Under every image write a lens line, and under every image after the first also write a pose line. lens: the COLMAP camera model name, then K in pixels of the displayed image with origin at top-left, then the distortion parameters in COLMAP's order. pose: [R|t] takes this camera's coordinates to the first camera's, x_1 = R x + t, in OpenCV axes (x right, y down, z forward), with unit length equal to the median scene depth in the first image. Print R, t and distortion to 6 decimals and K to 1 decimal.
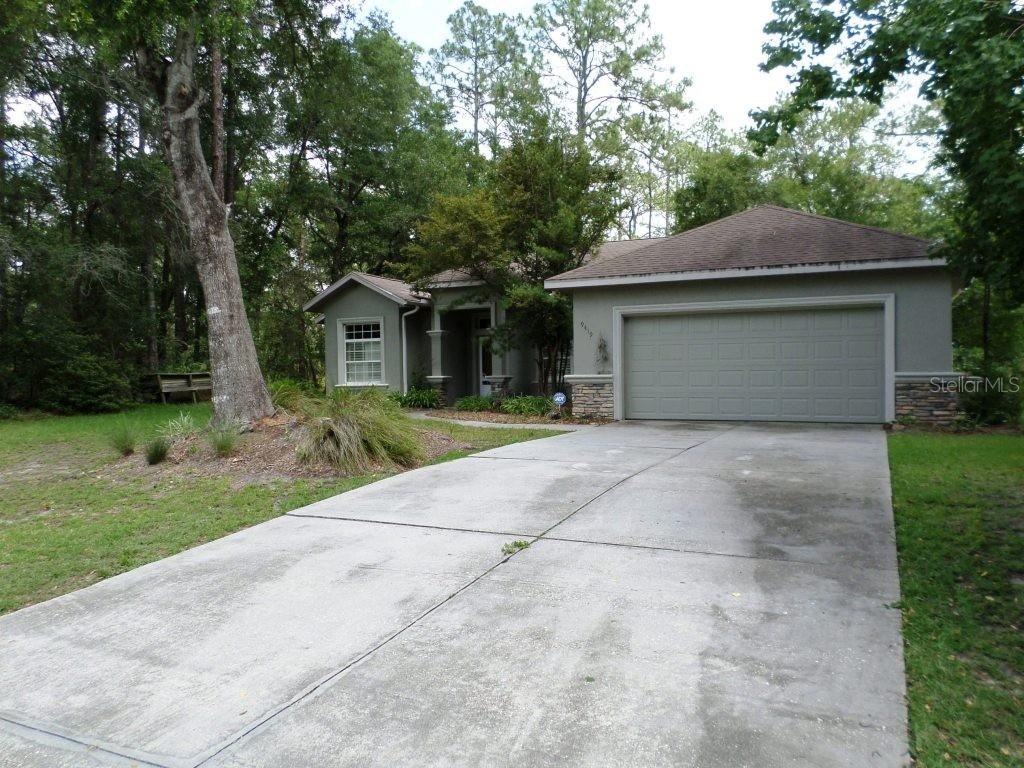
lens RADIAL K [[790.7, 0, 510.5], [0, 790.7, 382.1], [0, 0, 1]] dist [-0.009982, -0.018322]
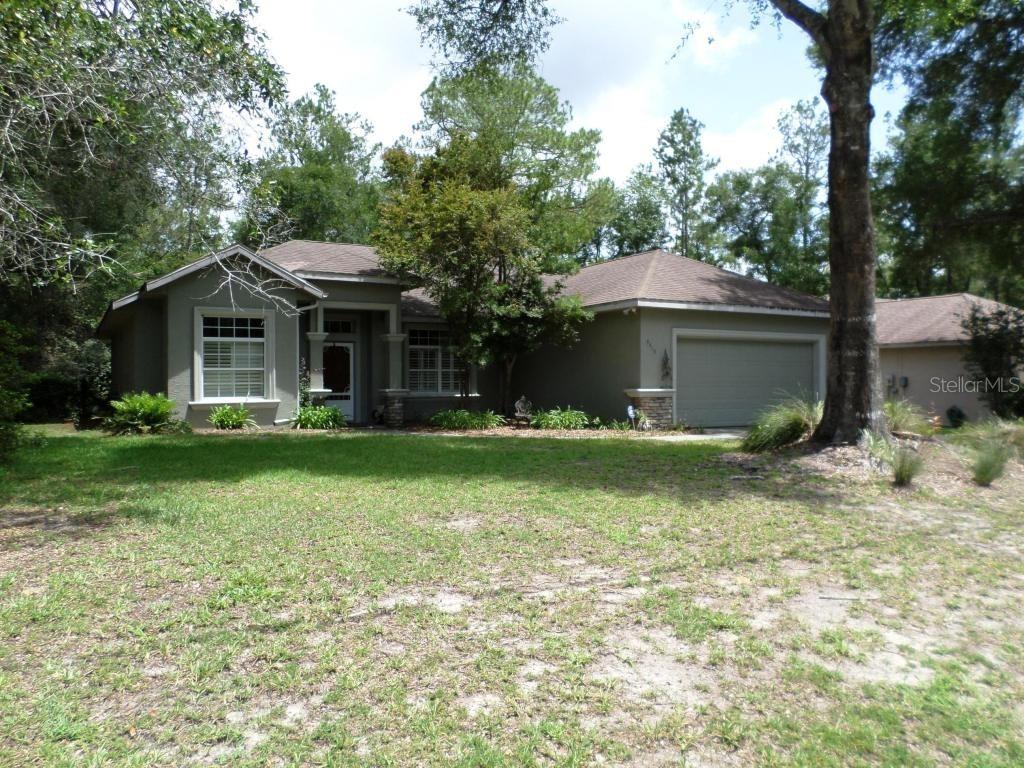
lens RADIAL K [[790.7, 0, 513.9], [0, 790.7, 387.1], [0, 0, 1]] dist [-0.009982, -0.018322]
pose [[0.582688, 0.003790, 0.812687, -0.625174], [0.001702, 0.999981, -0.005884, -0.005285], [-0.812694, 0.004812, 0.582670, 0.377111]]
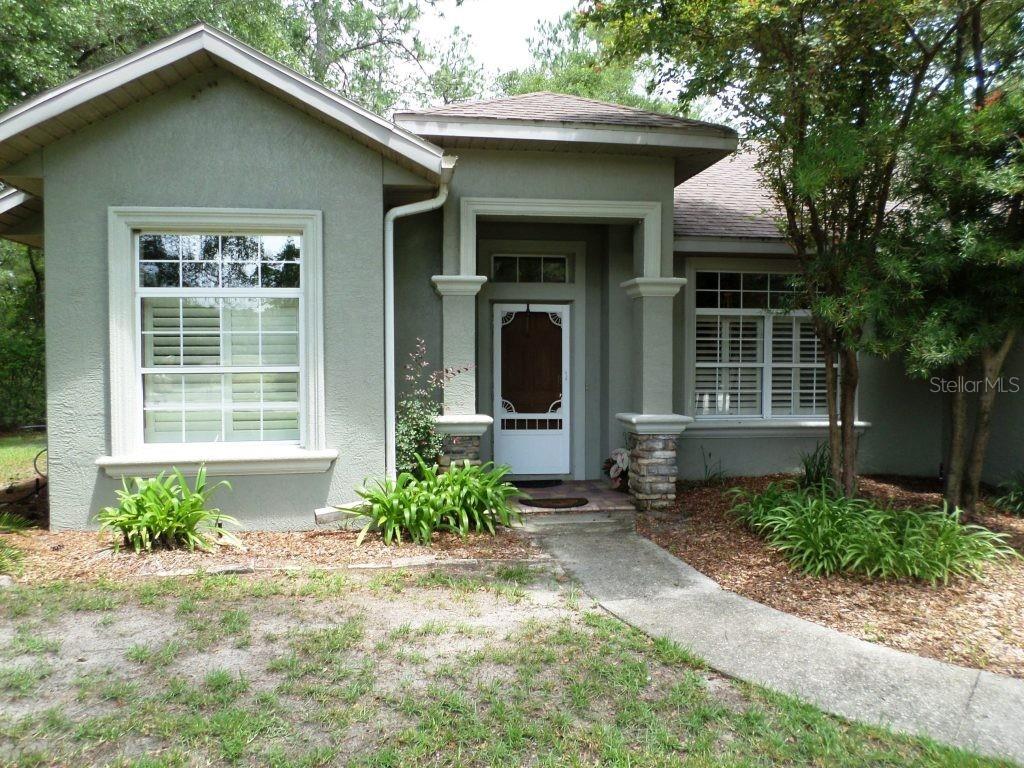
lens RADIAL K [[790.7, 0, 508.6], [0, 790.7, 378.7], [0, 0, 1]] dist [-0.009982, -0.018322]
pose [[0.843676, -0.001009, 0.536852, -0.250920], [-0.008041, 0.999862, 0.014516, -0.028058], [-0.536792, -0.016563, 0.843552, 0.717995]]
